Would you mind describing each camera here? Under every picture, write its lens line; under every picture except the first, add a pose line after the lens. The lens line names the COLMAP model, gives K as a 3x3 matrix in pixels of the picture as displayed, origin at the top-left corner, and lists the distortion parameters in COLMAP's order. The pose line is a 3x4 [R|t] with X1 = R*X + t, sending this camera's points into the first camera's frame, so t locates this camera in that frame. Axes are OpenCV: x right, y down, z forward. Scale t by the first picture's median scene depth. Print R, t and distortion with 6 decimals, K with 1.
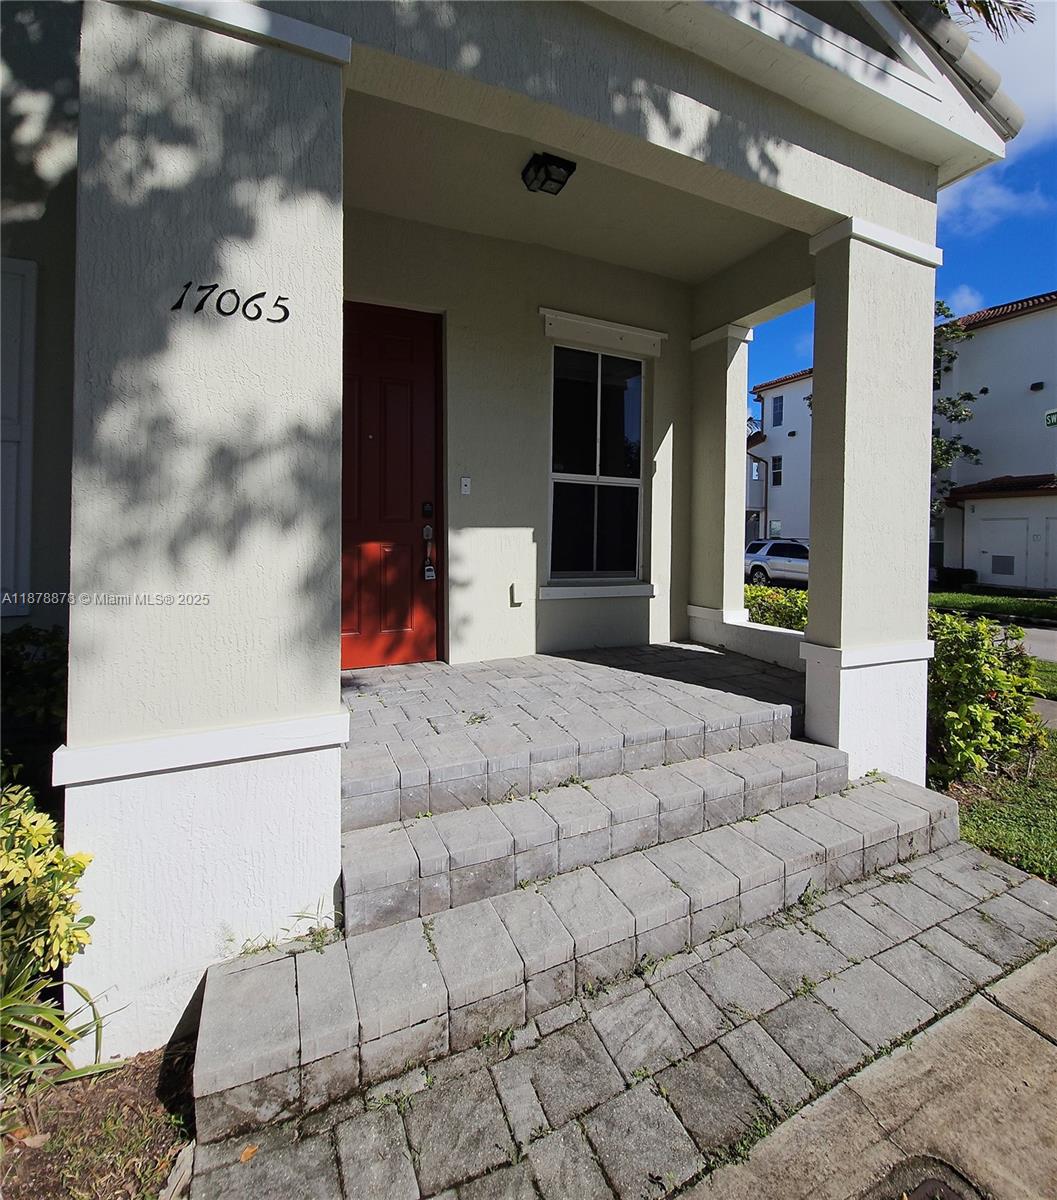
lens RADIAL K [[549.2, 0, 524.5], [0, 549.2, 522.1], [0, 0, 1]] dist [-0.016880, 0.001230]
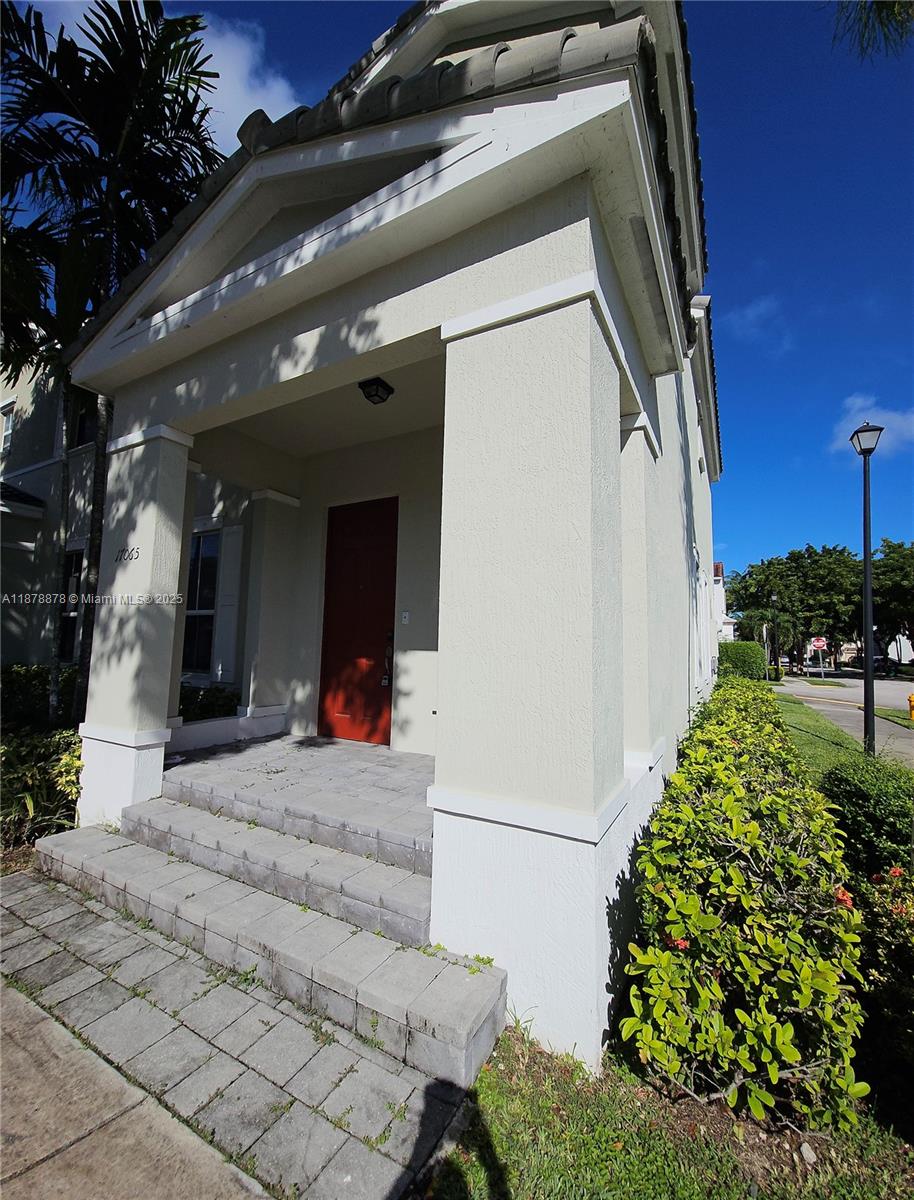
lens RADIAL K [[488.1, 0, 458.9], [0, 488.1, 592.7], [0, 0, 1]] dist [-0.004608, -0.000854]
pose [[0.594604, -0.087370, -0.799257, 1.596632], [0.002536, 0.994277, -0.106802, 0.007230], [0.804014, 0.061479, 0.591423, 0.679424]]
